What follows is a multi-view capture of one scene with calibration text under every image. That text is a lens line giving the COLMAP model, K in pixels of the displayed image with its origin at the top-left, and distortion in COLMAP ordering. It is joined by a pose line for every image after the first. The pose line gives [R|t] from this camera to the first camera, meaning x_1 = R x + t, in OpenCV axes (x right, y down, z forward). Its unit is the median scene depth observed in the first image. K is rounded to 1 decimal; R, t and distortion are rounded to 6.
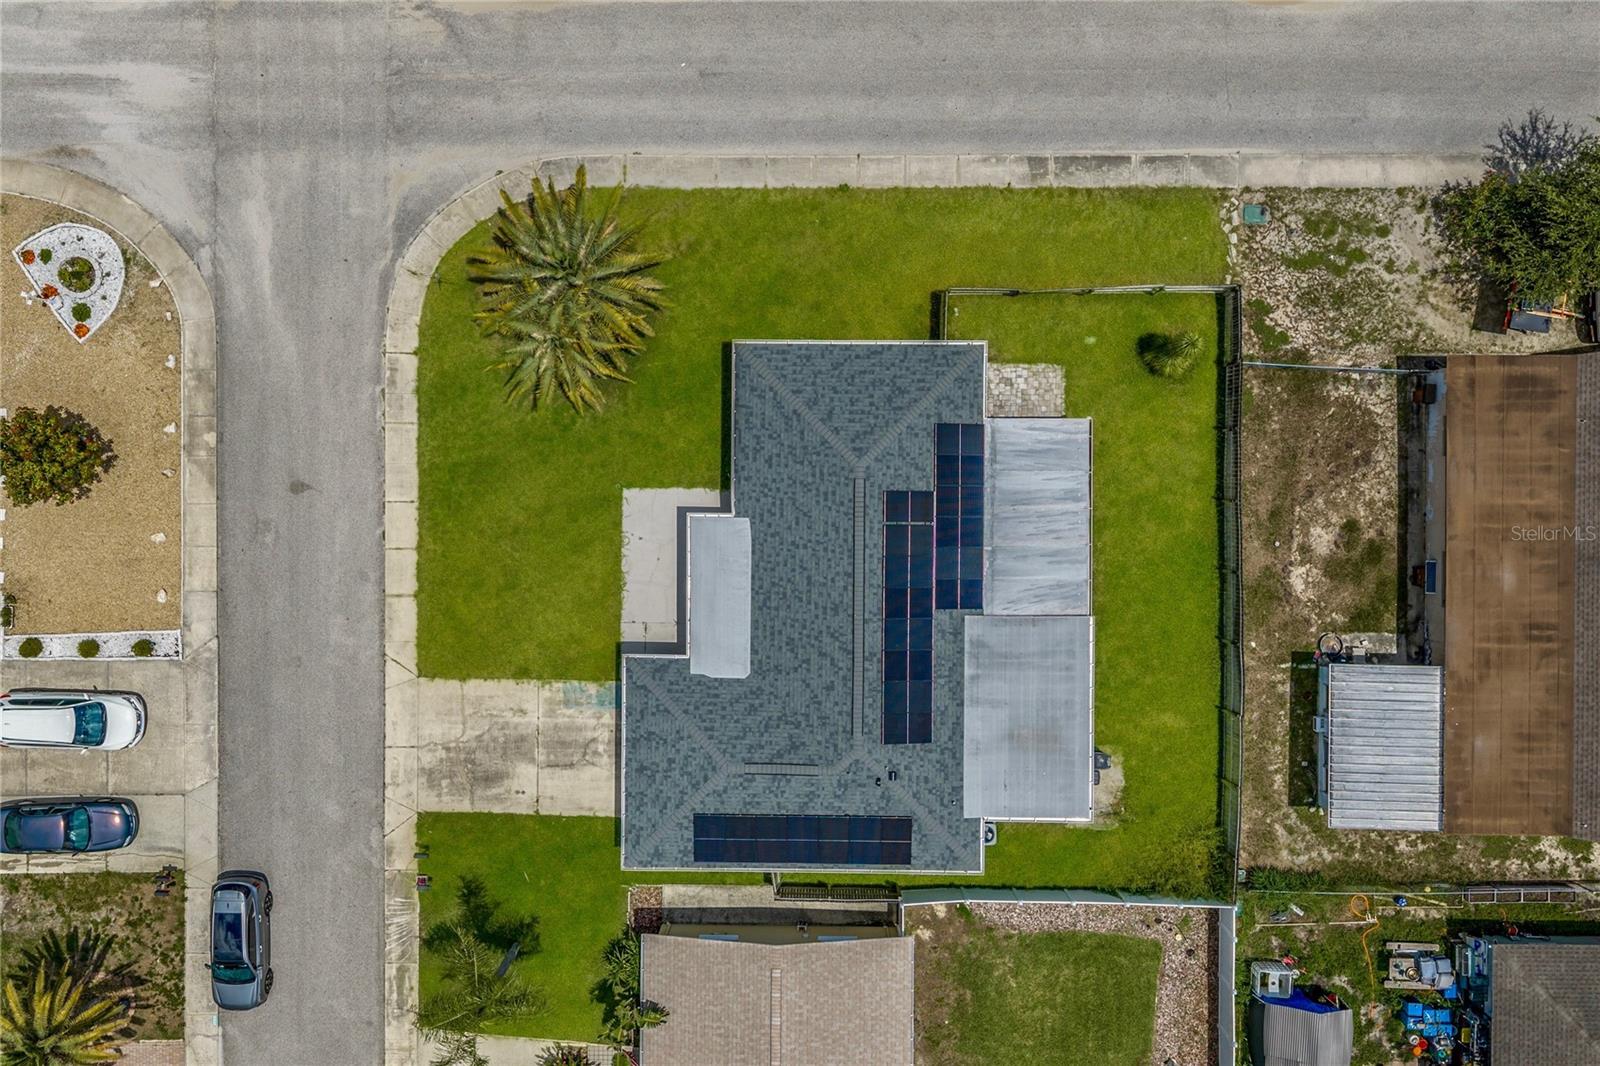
lens RADIAL K [[1450.6, 0, 805.0], [0, 1450.6, 520.4], [0, 0, 1]] dist [0.009568, 0.000258]
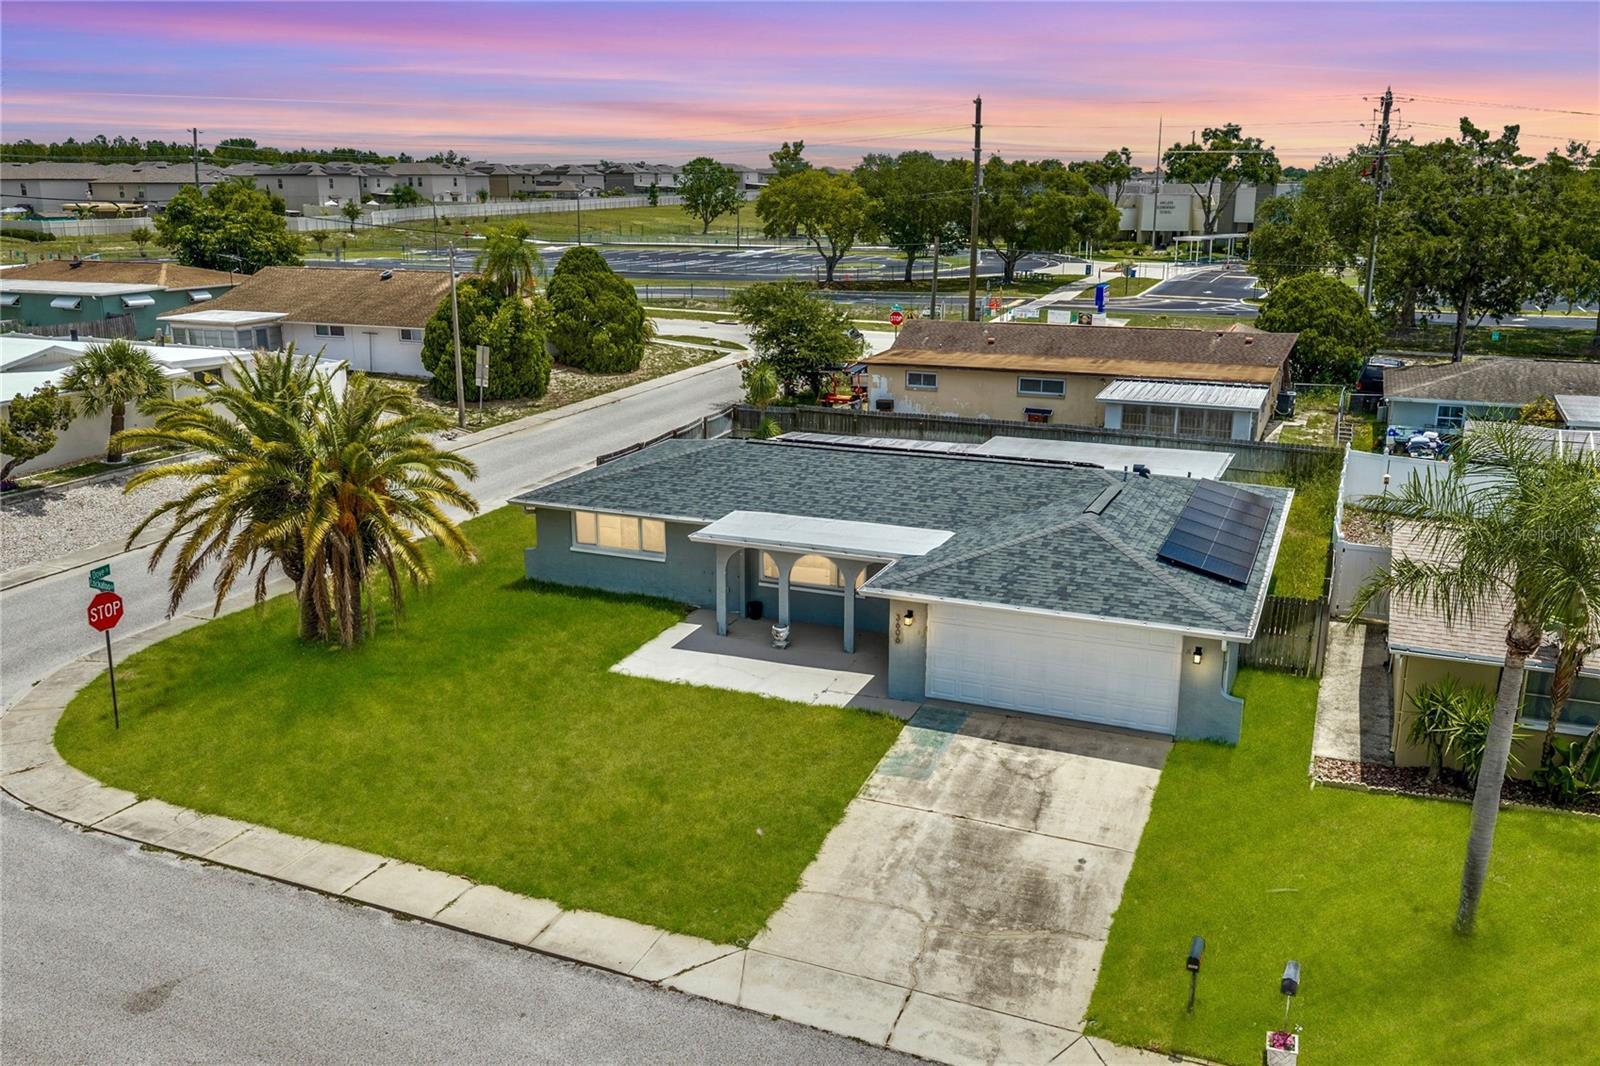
lens RADIAL K [[1330.6, 0, 798.0], [0, 1330.6, 532.4], [0, 0, 1]] dist [0.014761, -0.022393]
pose [[0.382922, -0.221354, 0.896868, -0.579127], [0.923780, 0.092822, -0.371503, 0.253431], [-0.001016, 0.970766, 0.240026, 0.819636]]
